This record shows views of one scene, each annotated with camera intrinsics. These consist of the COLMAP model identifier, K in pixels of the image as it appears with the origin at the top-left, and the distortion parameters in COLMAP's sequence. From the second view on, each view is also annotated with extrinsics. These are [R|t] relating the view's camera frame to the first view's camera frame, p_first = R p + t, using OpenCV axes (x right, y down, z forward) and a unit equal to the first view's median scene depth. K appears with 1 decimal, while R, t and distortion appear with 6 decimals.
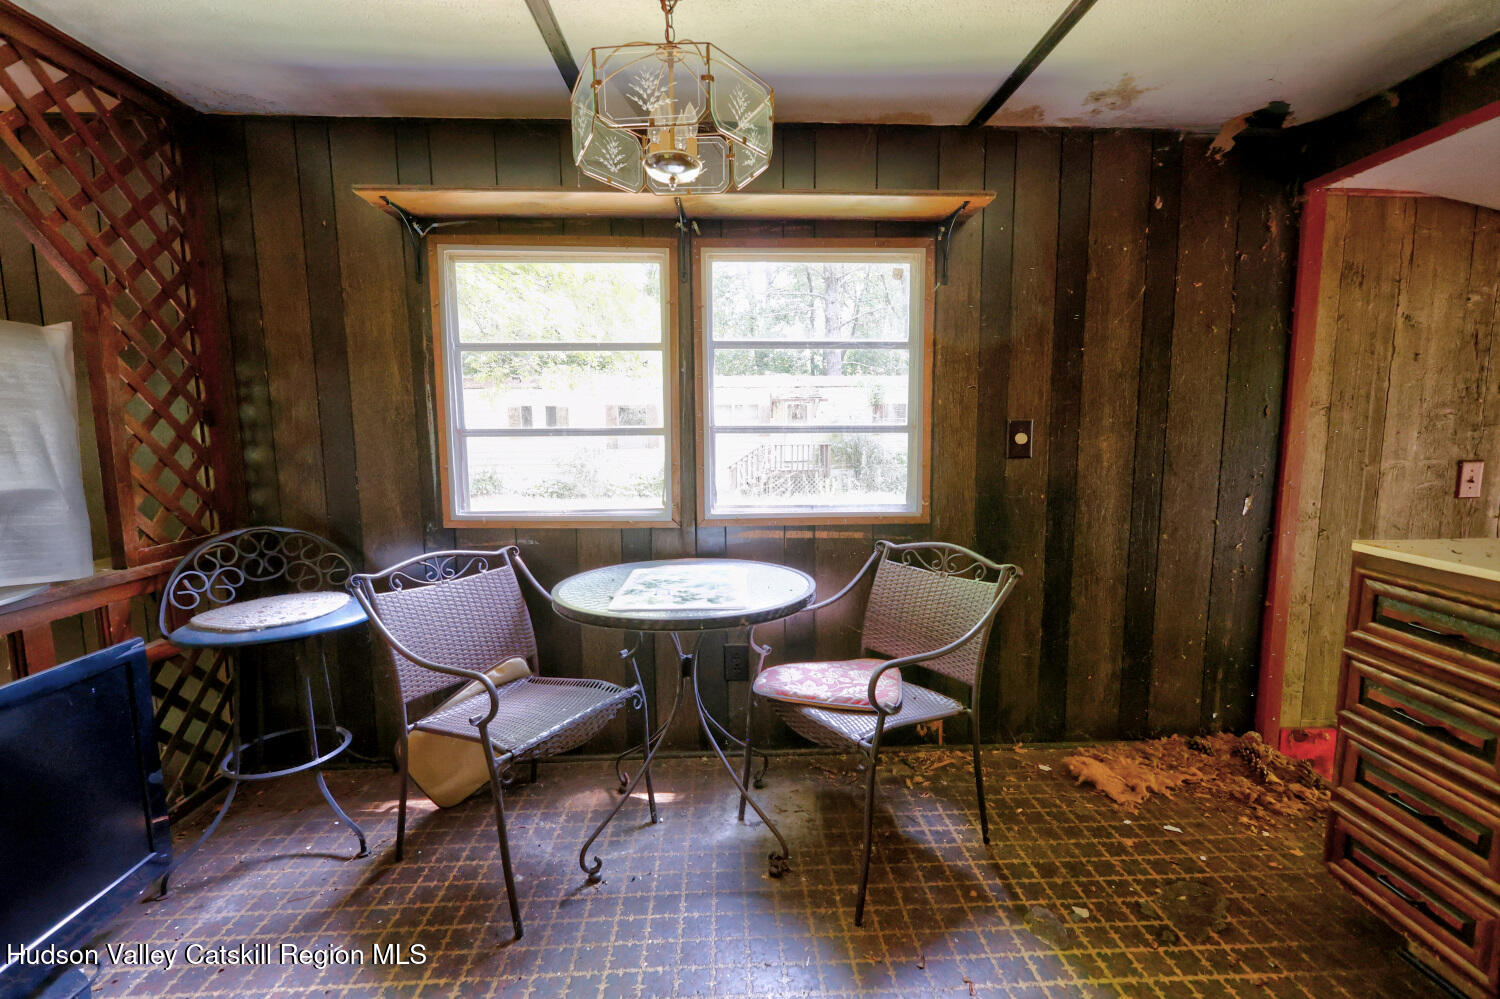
lens RADIAL K [[648.6, 0, 756.6], [0, 648.6, 495.3], [0, 0, 1]] dist [0.002585, 0.000344]
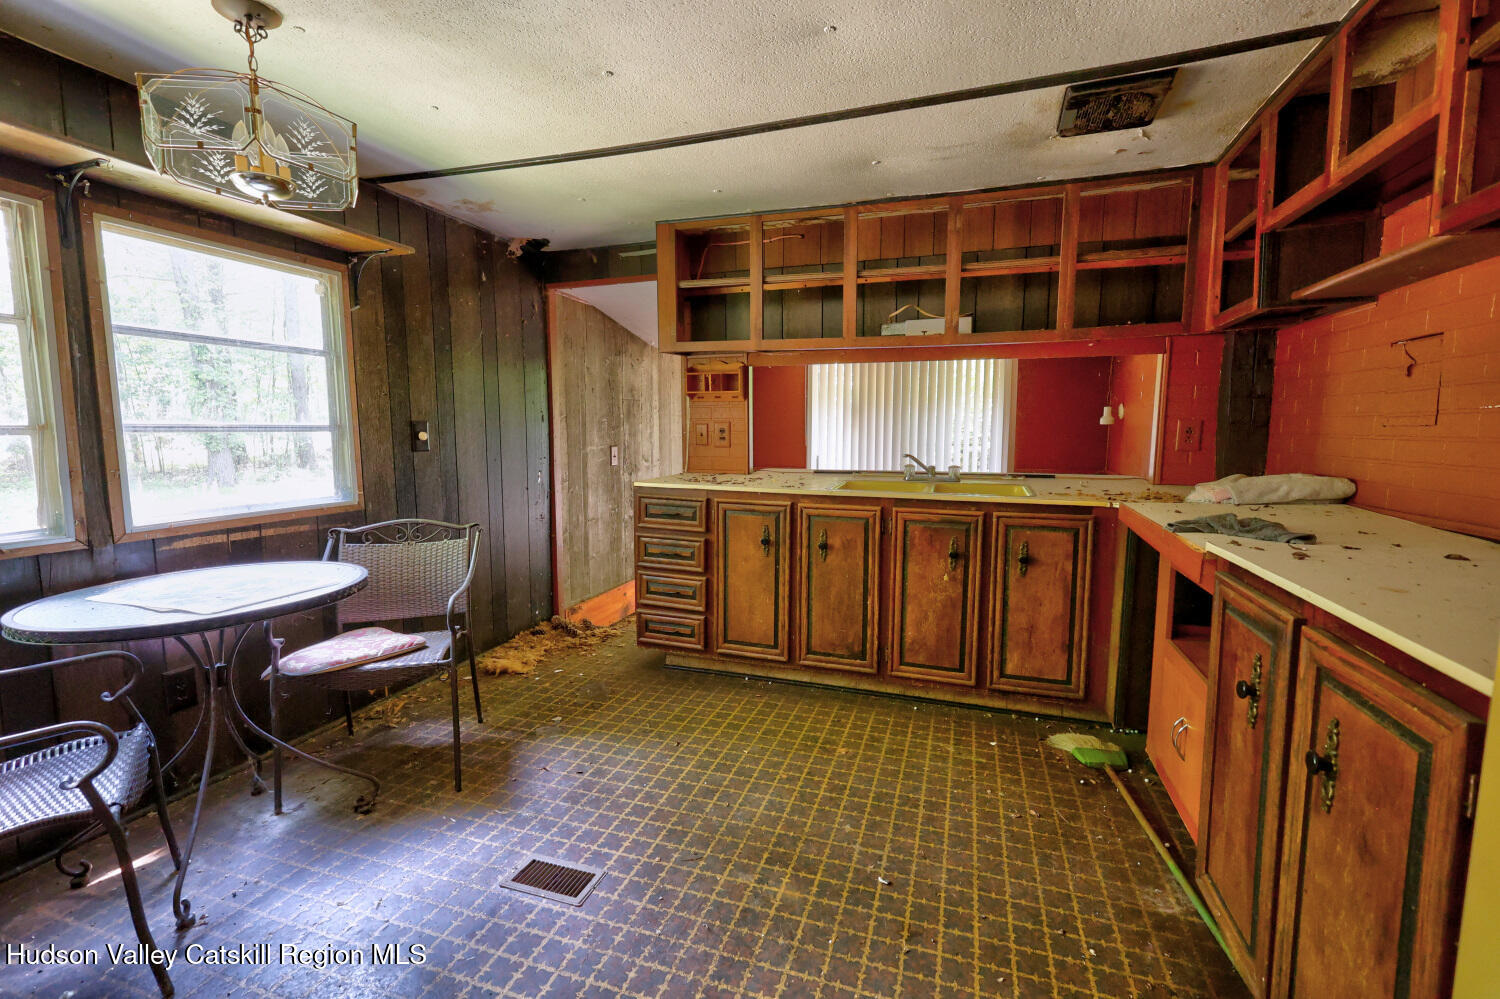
lens RADIAL K [[648.6, 0, 748.3], [0, 648.6, 492.9], [0, 0, 1]] dist [0.002585, 0.000344]
pose [[0.367404, -0.088623, 0.925830, -0.600723], [0.096995, 0.993673, 0.056626, 0.015884], [-0.924990, 0.068996, 0.373675, -0.082339]]
